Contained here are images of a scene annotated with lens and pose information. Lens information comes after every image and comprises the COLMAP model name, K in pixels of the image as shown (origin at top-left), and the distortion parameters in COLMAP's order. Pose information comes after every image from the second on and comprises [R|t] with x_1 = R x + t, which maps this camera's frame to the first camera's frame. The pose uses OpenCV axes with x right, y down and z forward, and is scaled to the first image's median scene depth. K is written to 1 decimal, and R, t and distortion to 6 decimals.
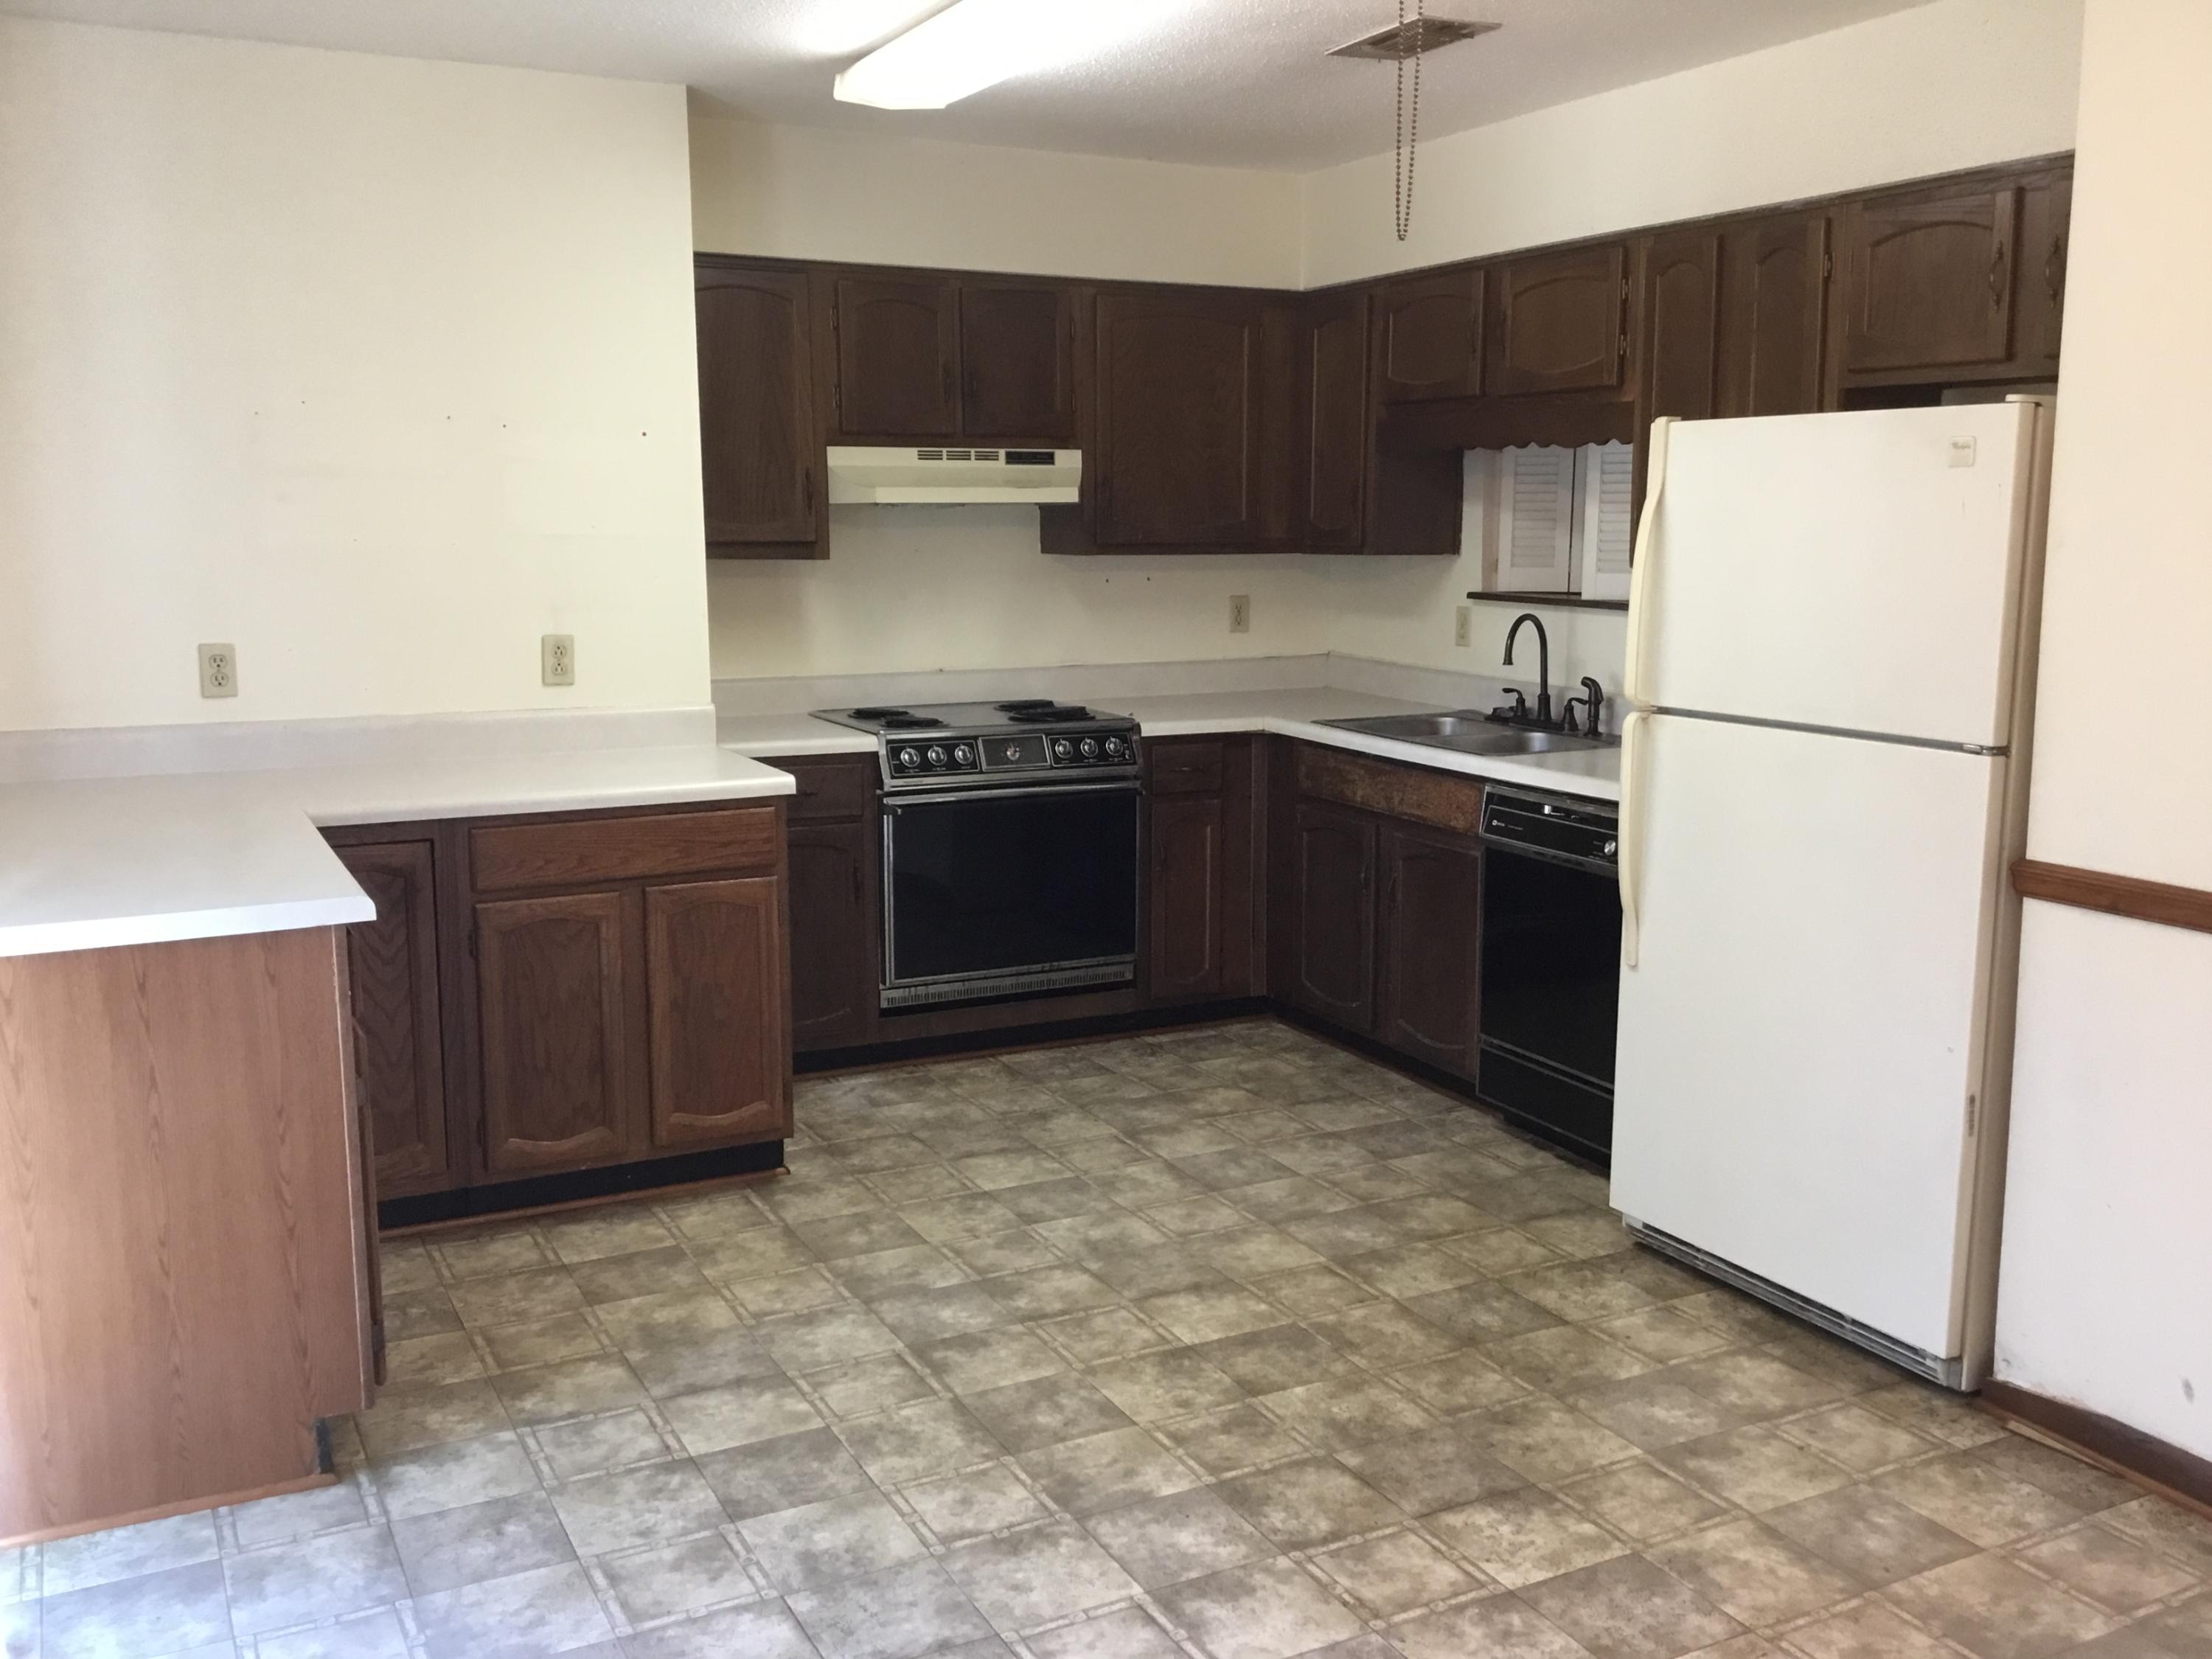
lens RADIAL K [[1942.6, 0, 1122.2], [0, 1942.6, 813.2], [0, 0, 1]] dist [0.116204, -0.172653]
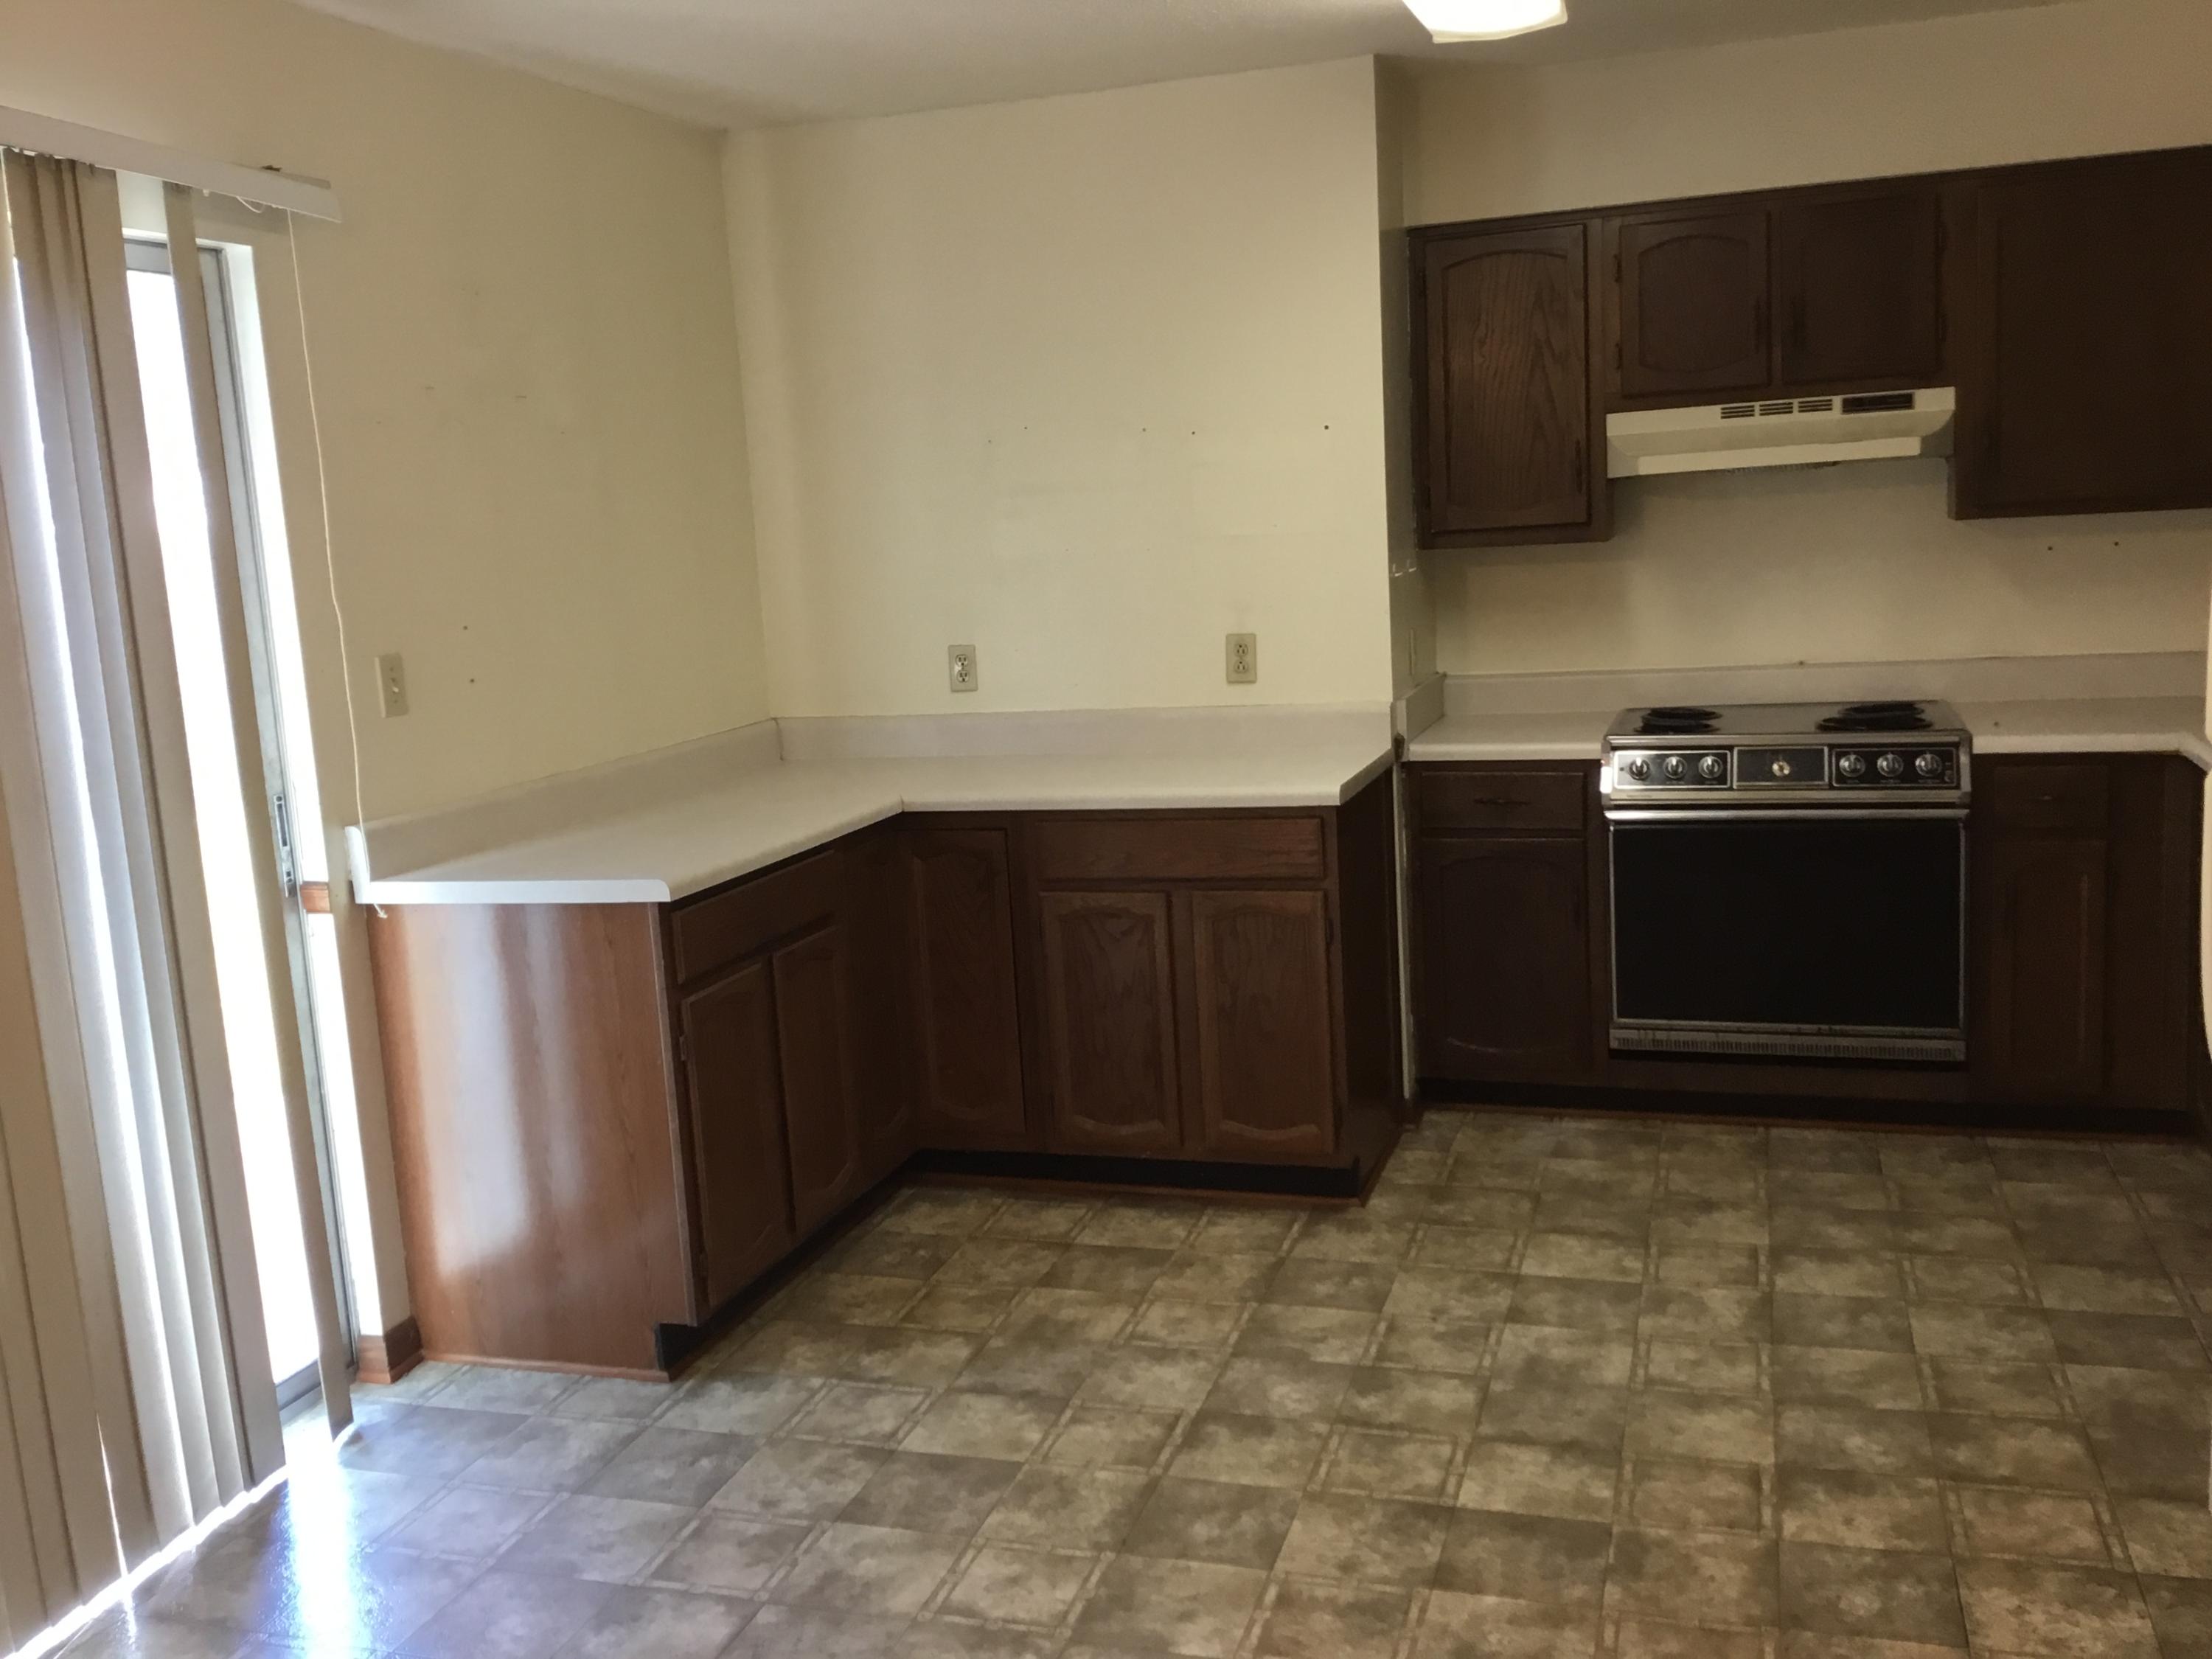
lens RADIAL K [[1942.6, 0, 1084.2], [0, 1942.6, 818.5], [0, 0, 1]] dist [0.116204, -0.172653]
pose [[0.715355, 0.065837, -0.695653, 0.396648], [-0.050801, 0.997817, 0.042195, -0.036823], [0.696912, 0.005155, 0.717138, 0.242033]]
